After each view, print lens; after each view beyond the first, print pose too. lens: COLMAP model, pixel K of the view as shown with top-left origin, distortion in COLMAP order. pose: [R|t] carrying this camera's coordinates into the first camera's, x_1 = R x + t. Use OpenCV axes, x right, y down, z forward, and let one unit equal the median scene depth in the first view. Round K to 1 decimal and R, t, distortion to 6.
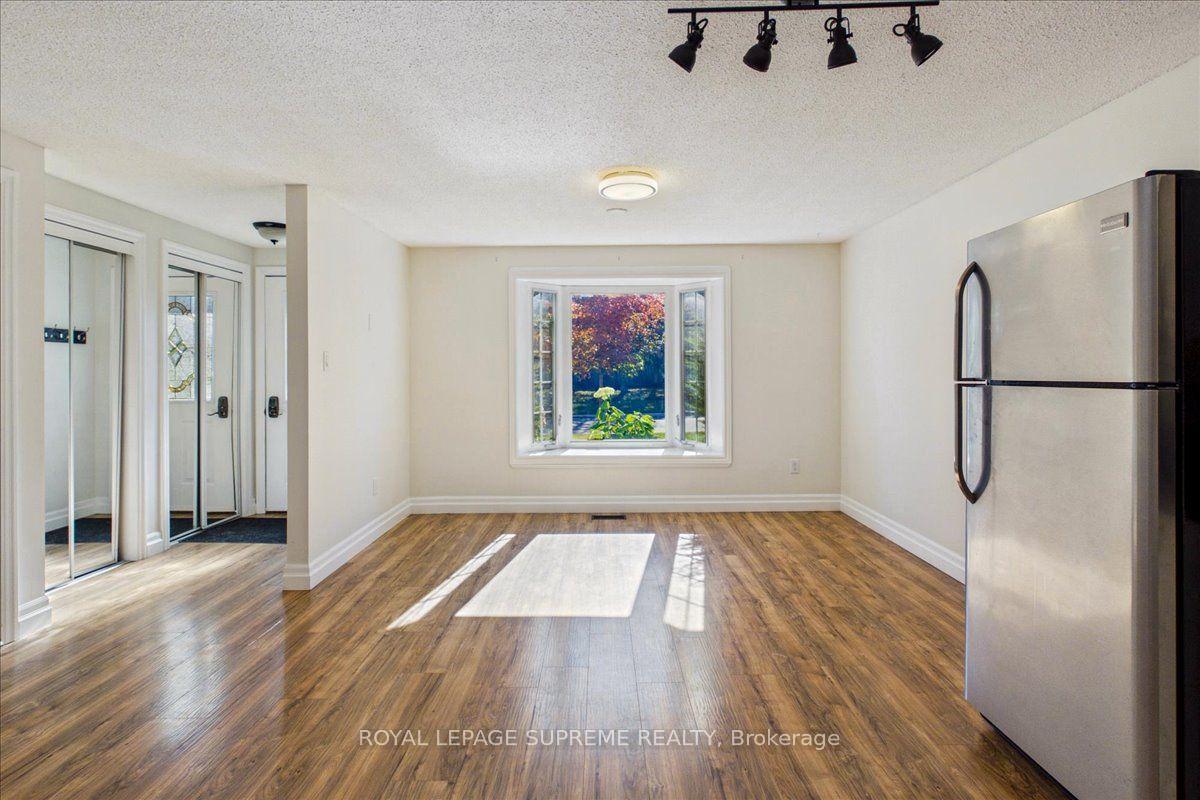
lens RADIAL K [[642.4, 0, 597.4], [0, 642.4, 369.3], [0, 0, 1]] dist [-0.001391, 0.036571]
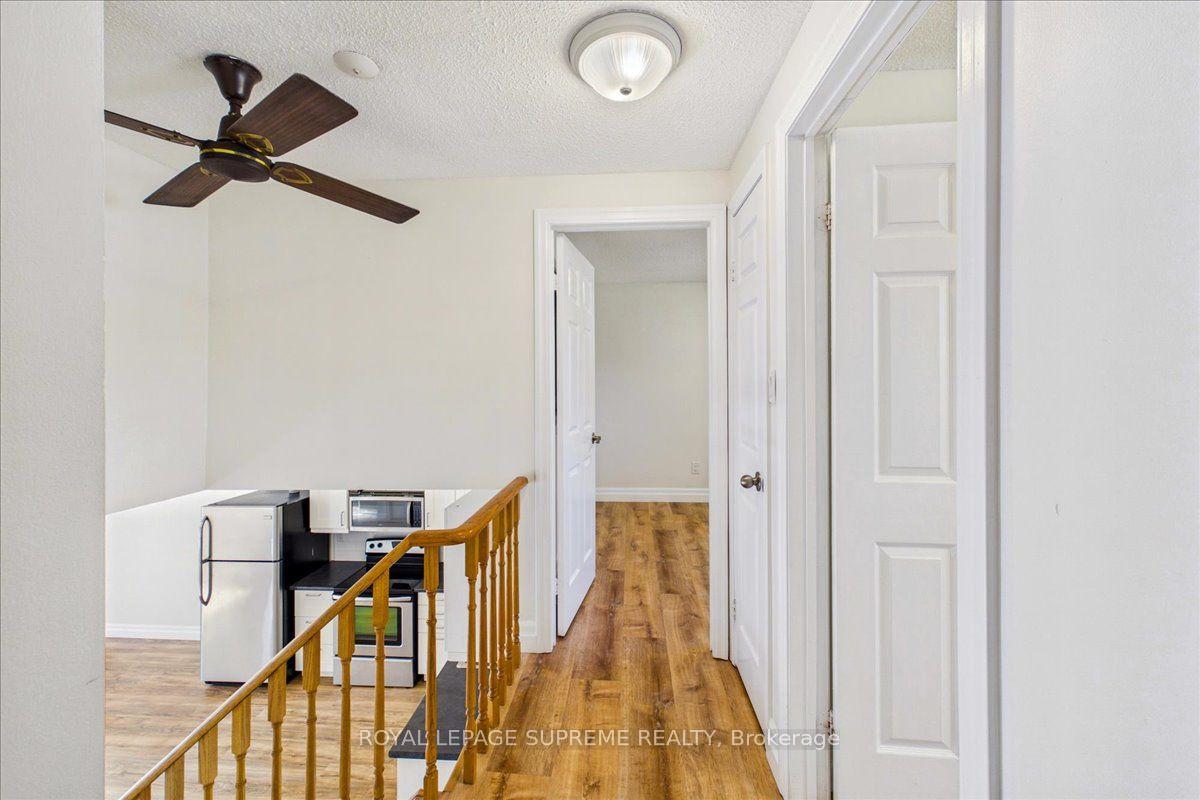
lens RADIAL K [[484.3, 0, 602.6], [0, 484.3, 382.0], [0, 0, 1]] dist [-0.000684, -0.000241]
pose [[0.049494, -0.000957, 0.998774, -1.343998], [0.003583, 0.999993, 0.000780, -0.718399], [-0.998768, 0.003540, 0.049497, -0.749351]]
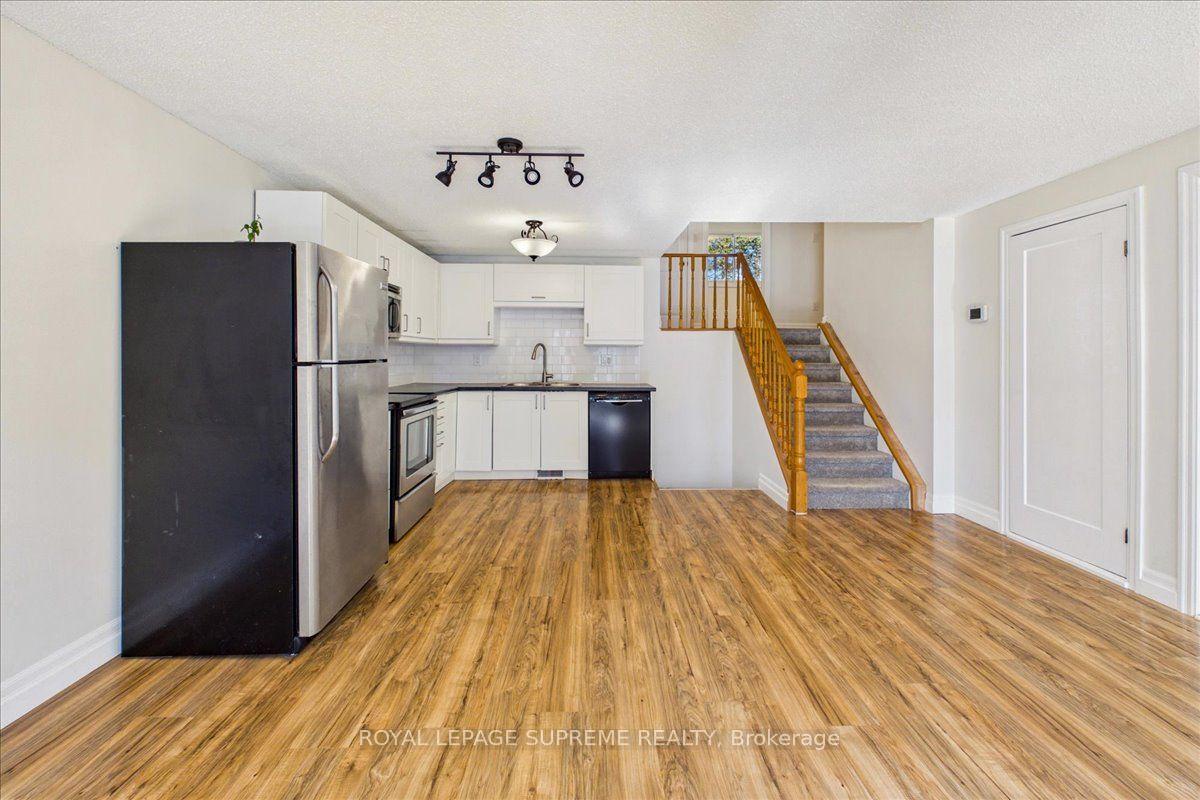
lens RADIAL K [[490.6, 0, 602.6], [0, 490.6, 361.2], [0, 0, 1]] dist [0.000008, -0.000020]
pose [[-0.999274, -0.001336, -0.038071, 0.087973], [-0.001822, 0.999917, 0.012739, 0.002941], [0.038051, 0.012799, -0.999194, 1.938356]]
